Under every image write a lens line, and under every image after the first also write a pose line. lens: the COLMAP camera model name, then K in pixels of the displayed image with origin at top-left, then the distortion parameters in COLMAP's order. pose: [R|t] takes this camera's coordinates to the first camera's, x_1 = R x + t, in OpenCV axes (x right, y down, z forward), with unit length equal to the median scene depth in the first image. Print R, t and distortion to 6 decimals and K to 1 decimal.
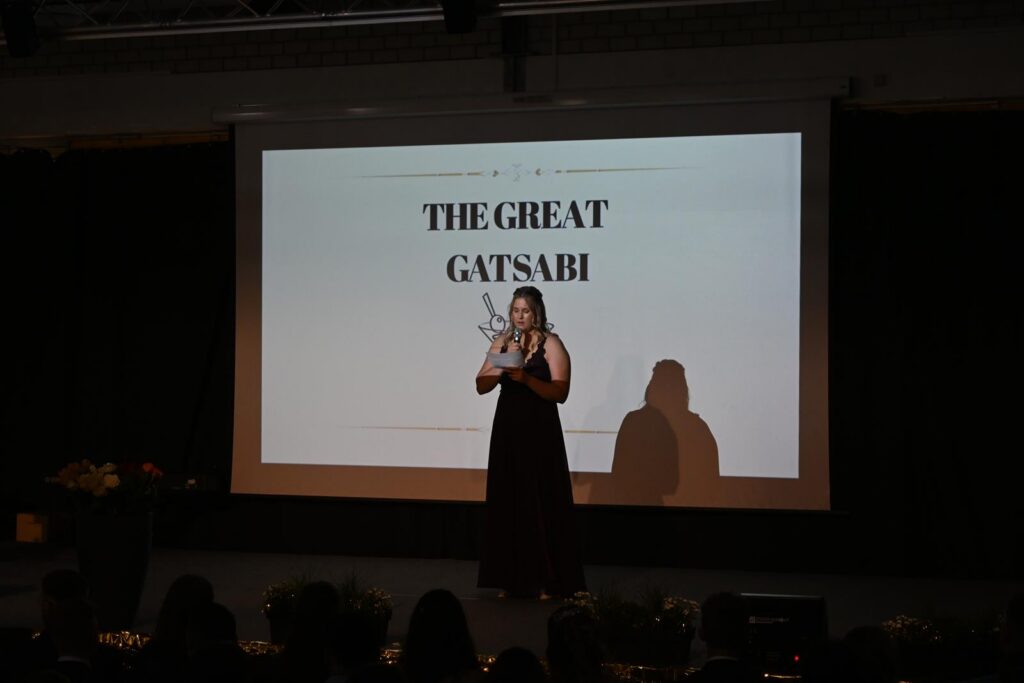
lens RADIAL K [[1958.9, 0, 512.0], [0, 1958.9, 341.5], [0, 0, 1]] dist [0.032952, -0.058533]
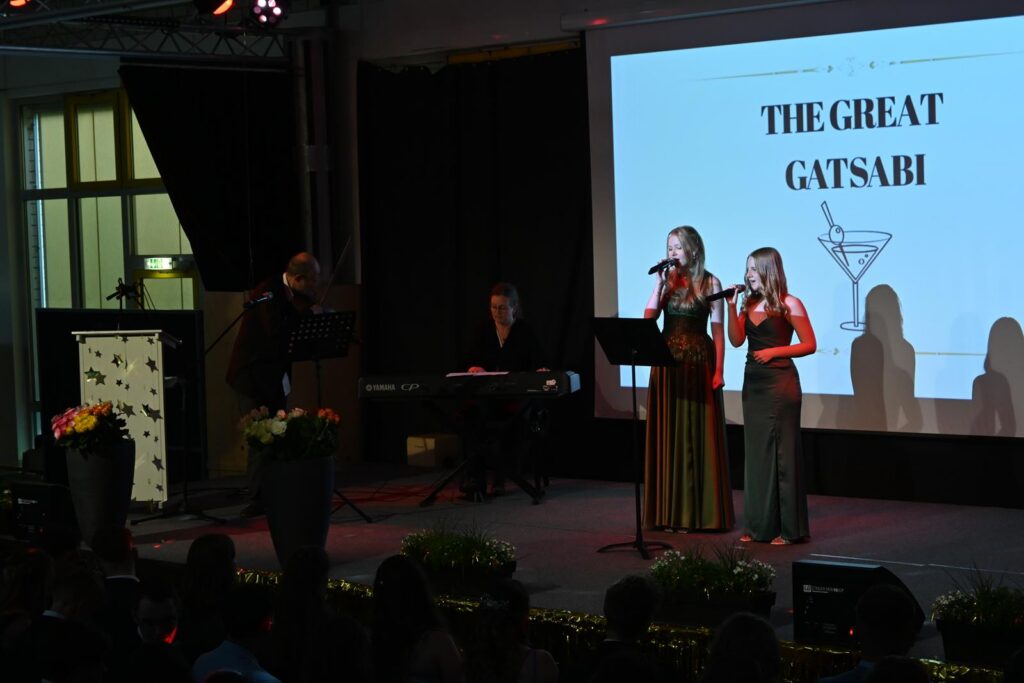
lens RADIAL K [[2202.8, 0, 512.0], [0, 2202.8, 341.5], [0, 0, 1]] dist [0.021919, 0.087356]
pose [[0.916216, -0.013682, -0.400452, 0.264305], [0.040908, 0.997389, 0.059518, -0.026829], [0.398592, -0.070913, 0.914383, 0.001136]]
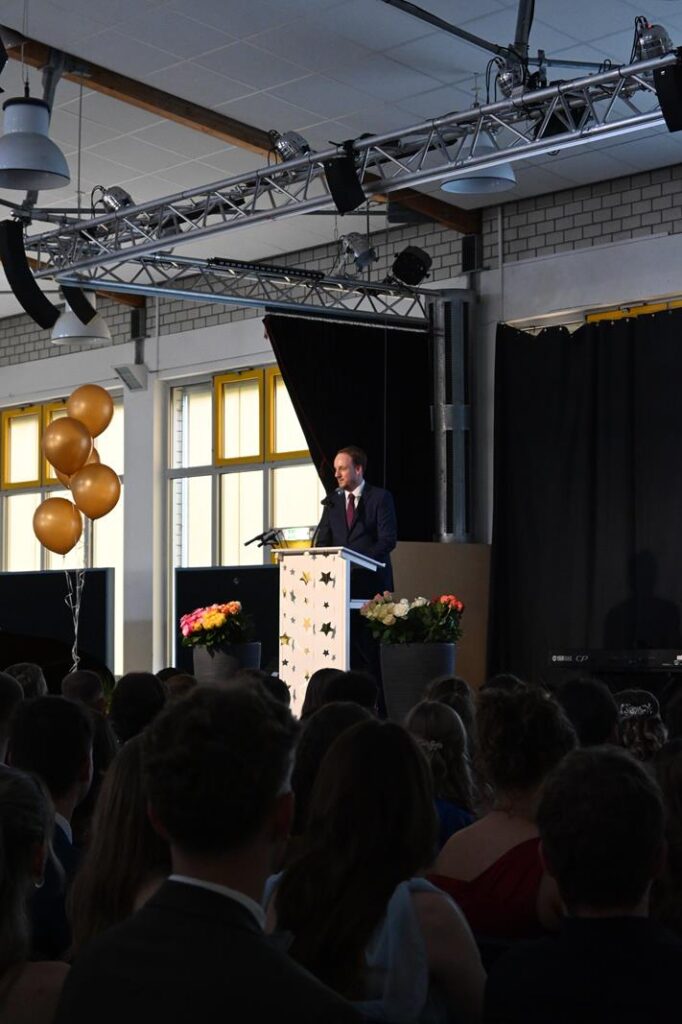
lens RADIAL K [[2202.8, 0, 341.5], [0, 2202.8, 496.1], [0, 0, 1]] dist [0.021919, 0.087356]
pose [[0.850326, -0.041277, -0.524635, 0.268412], [0.011449, 0.998134, -0.059974, 0.057680], [0.526131, 0.044992, 0.849212, 0.005366]]
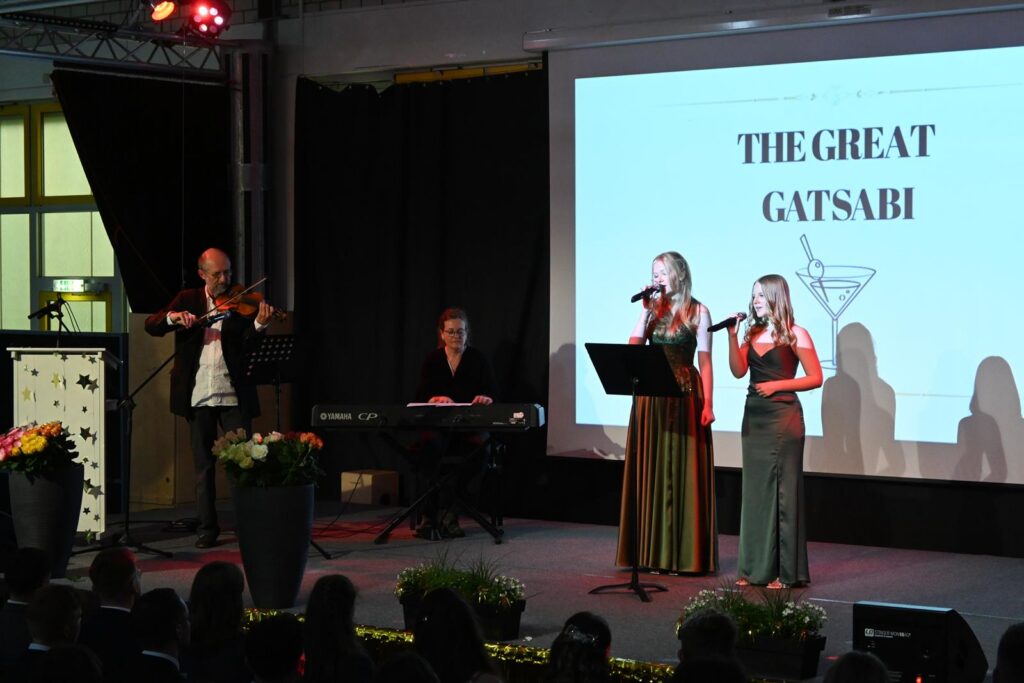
lens RADIAL K [[2191.6, 0, 512.0], [0, 2191.6, 341.5], [0, 0, 1]] dist [0.003686, 0.238203]
pose [[0.945439, 0.002130, -0.325792, 0.183580], [0.010273, 0.999287, 0.036344, -0.013879], [0.325637, -0.037708, 0.944743, 0.030895]]
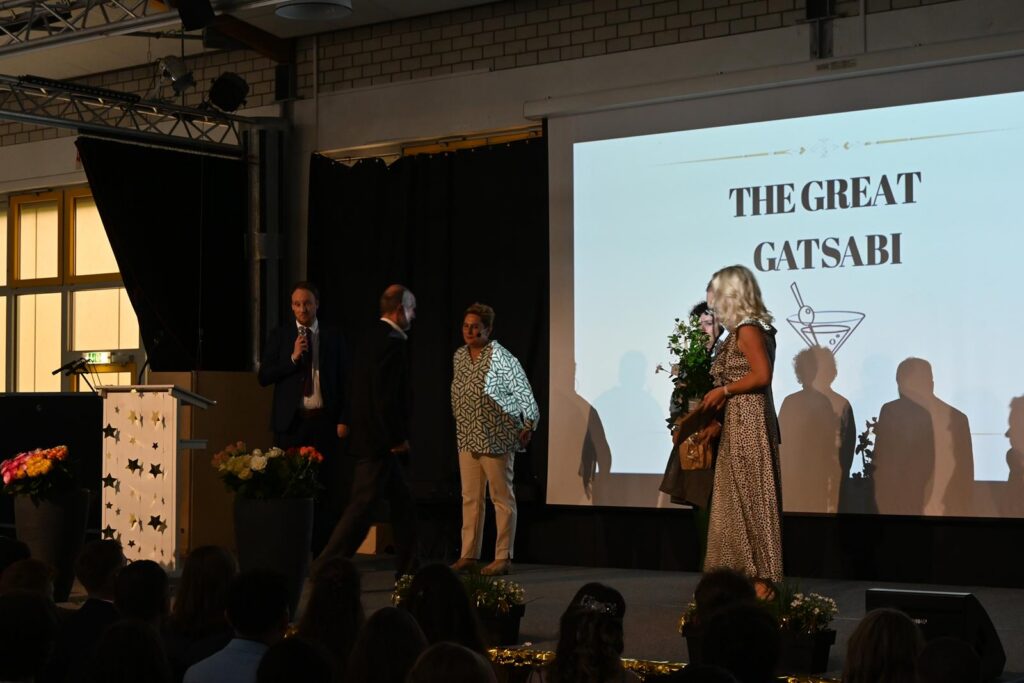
lens RADIAL K [[1915.5, 0, 512.0], [0, 1915.5, 341.5], [0, 0, 1]] dist [0.018175, 0.011009]
pose [[0.944726, -0.021067, -0.327184, 0.153969], [0.009621, 0.999285, -0.036564, 0.034061], [0.327721, 0.031395, 0.944253, 0.120270]]
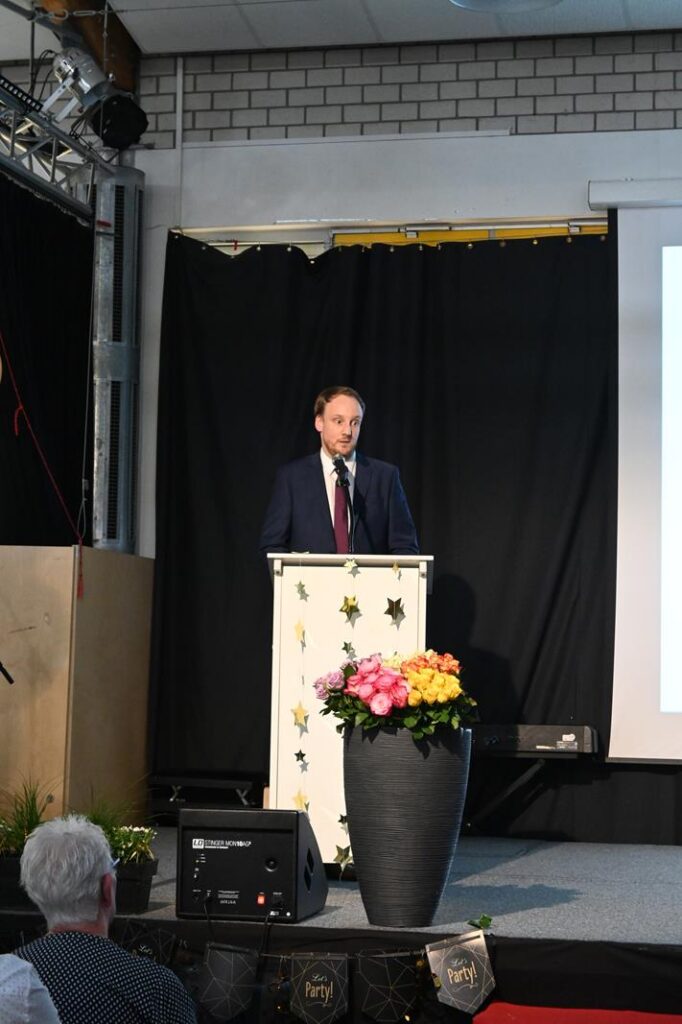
lens RADIAL K [[2202.8, 0, 341.5], [0, 2202.8, 496.1], [0, 0, 1]] dist [0.021919, 0.087356]
pose [[0.993444, 0.020686, 0.112433, -0.336364], [-0.012427, 0.997205, -0.073671, 0.047882], [-0.113643, 0.071791, 0.990924, 0.278677]]
